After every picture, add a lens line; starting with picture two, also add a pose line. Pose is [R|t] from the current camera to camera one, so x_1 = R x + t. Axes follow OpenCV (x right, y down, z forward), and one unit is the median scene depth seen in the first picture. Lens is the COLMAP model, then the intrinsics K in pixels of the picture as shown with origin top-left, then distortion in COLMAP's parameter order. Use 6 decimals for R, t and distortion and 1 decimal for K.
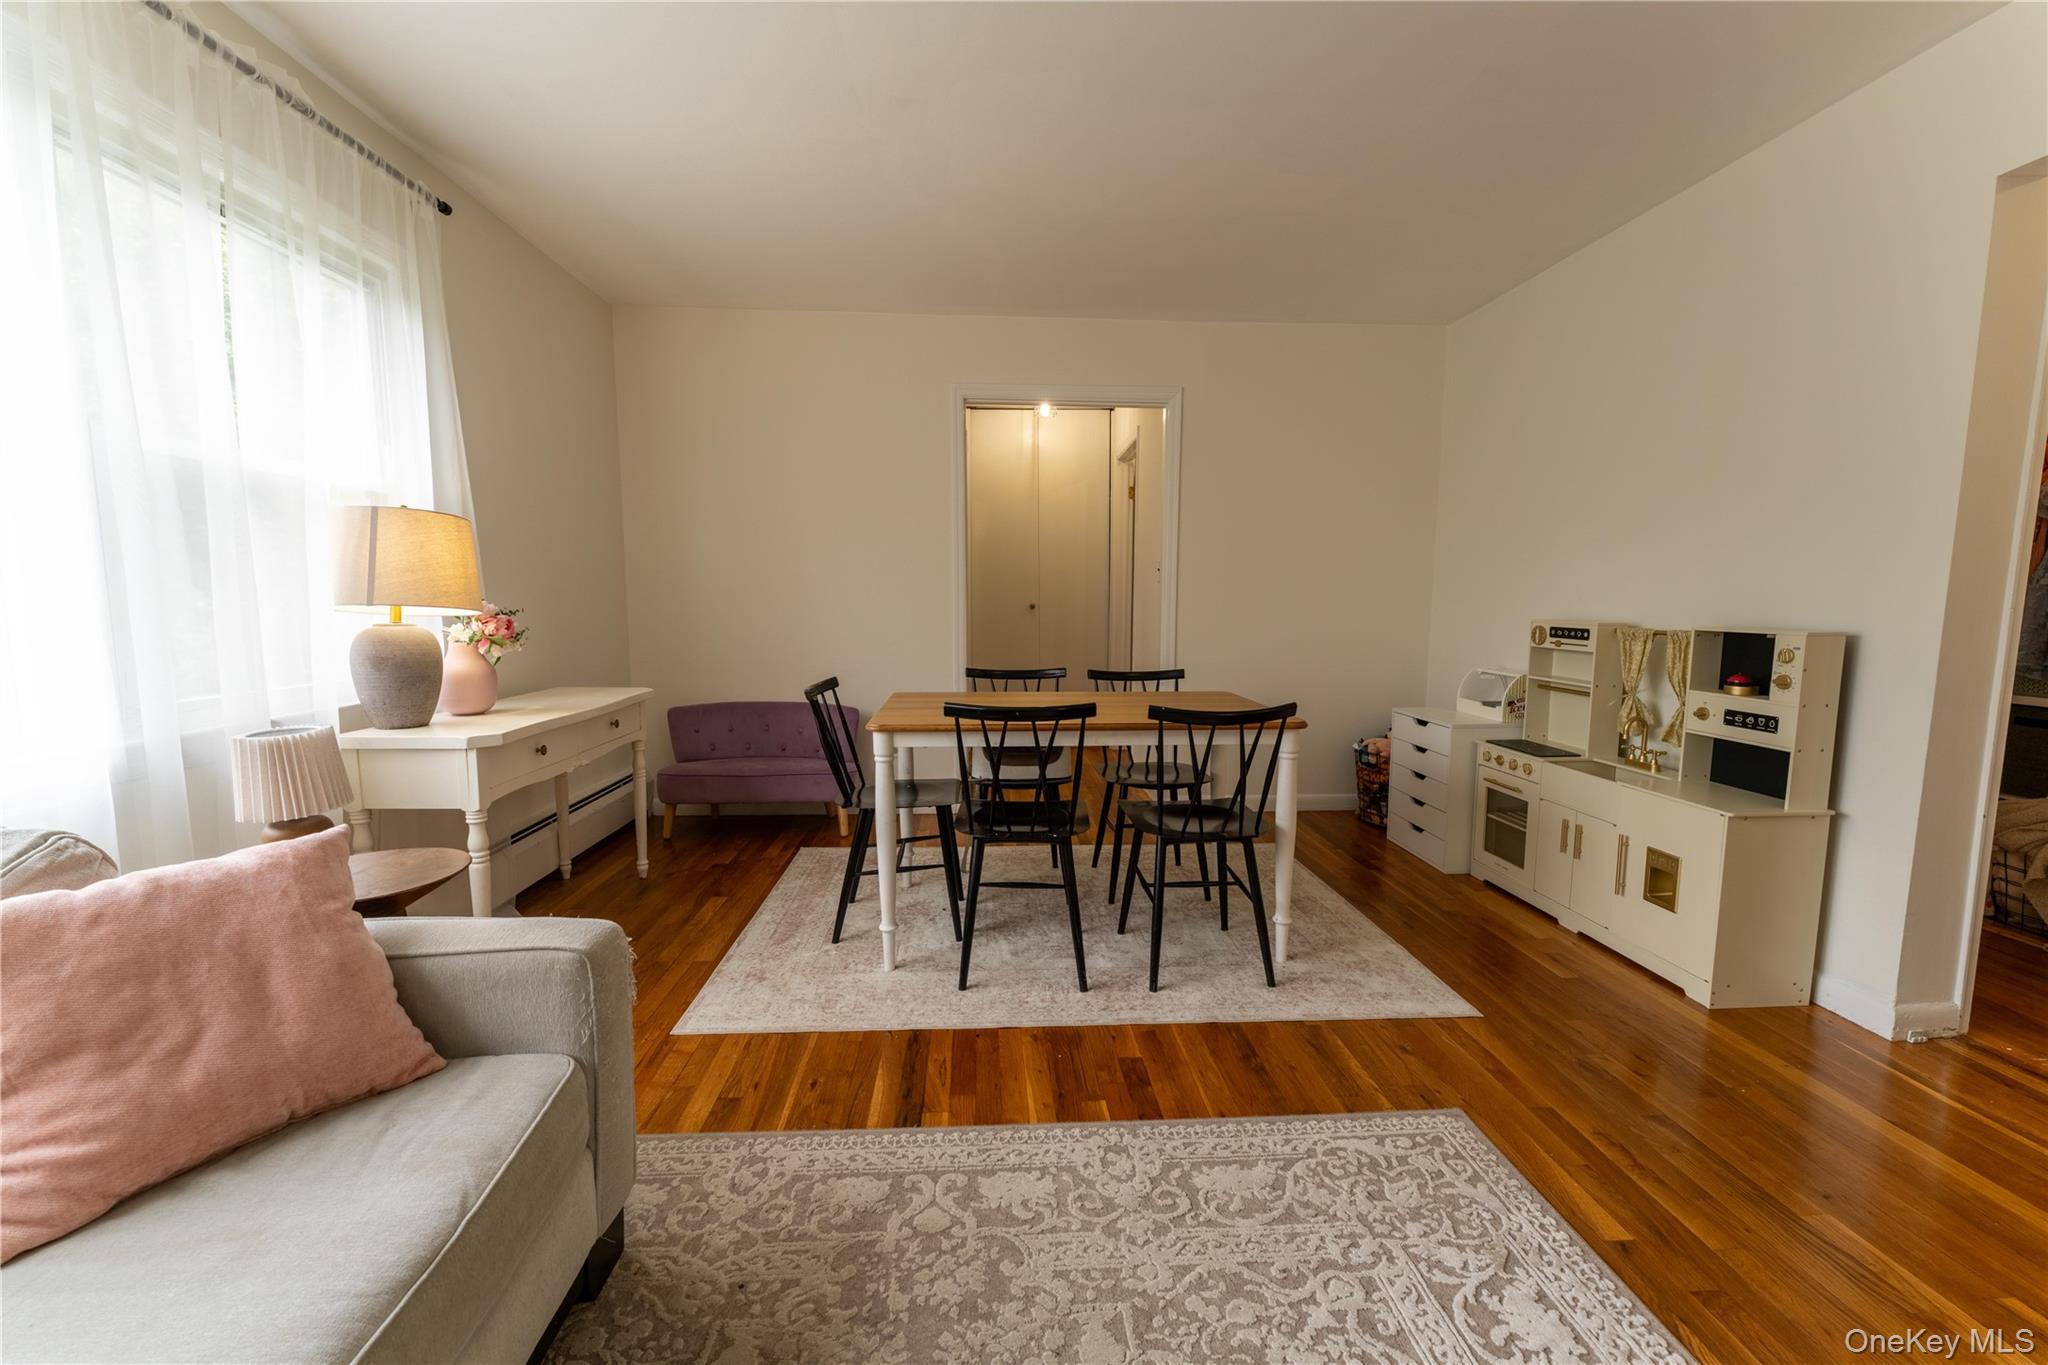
lens RADIAL K [[811.2, 0, 1023.7], [0, 811.2, 684.8], [0, 0, 1]] dist [-0.000169, -0.000191]
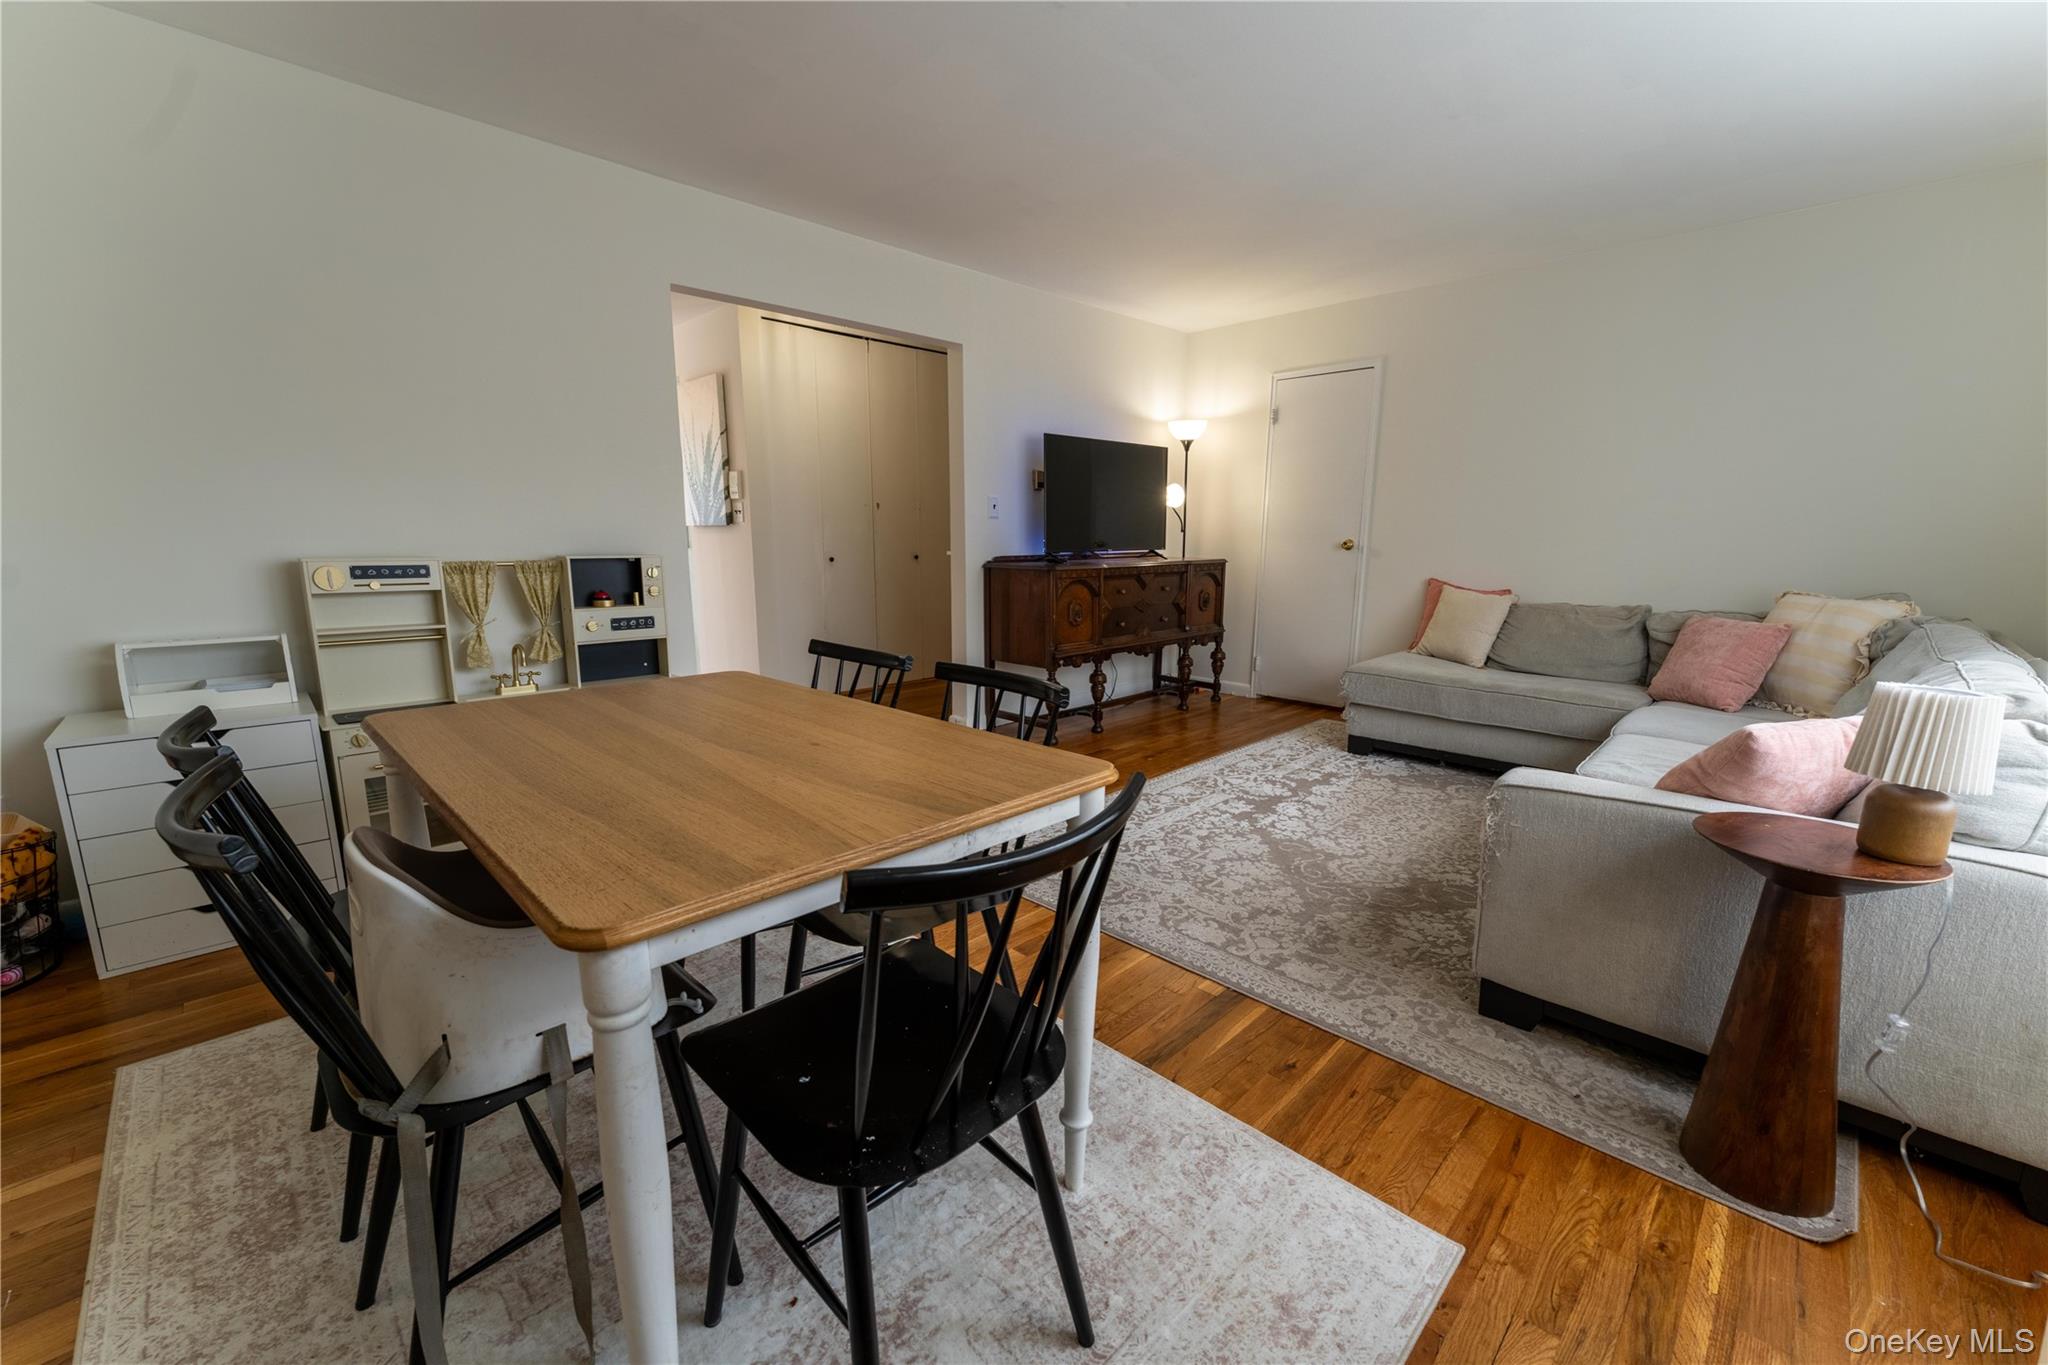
lens RADIAL K [[807.4, 0, 1024.6], [0, 807.4, 686.7], [0, 0, 1]] dist [-0.002835, -0.000106]
pose [[-0.668832, -0.140099, 0.730093, -0.600741], [0.074511, 0.964504, 0.253338, -0.161977], [-0.739670, 0.223840, -0.634652, 1.544928]]
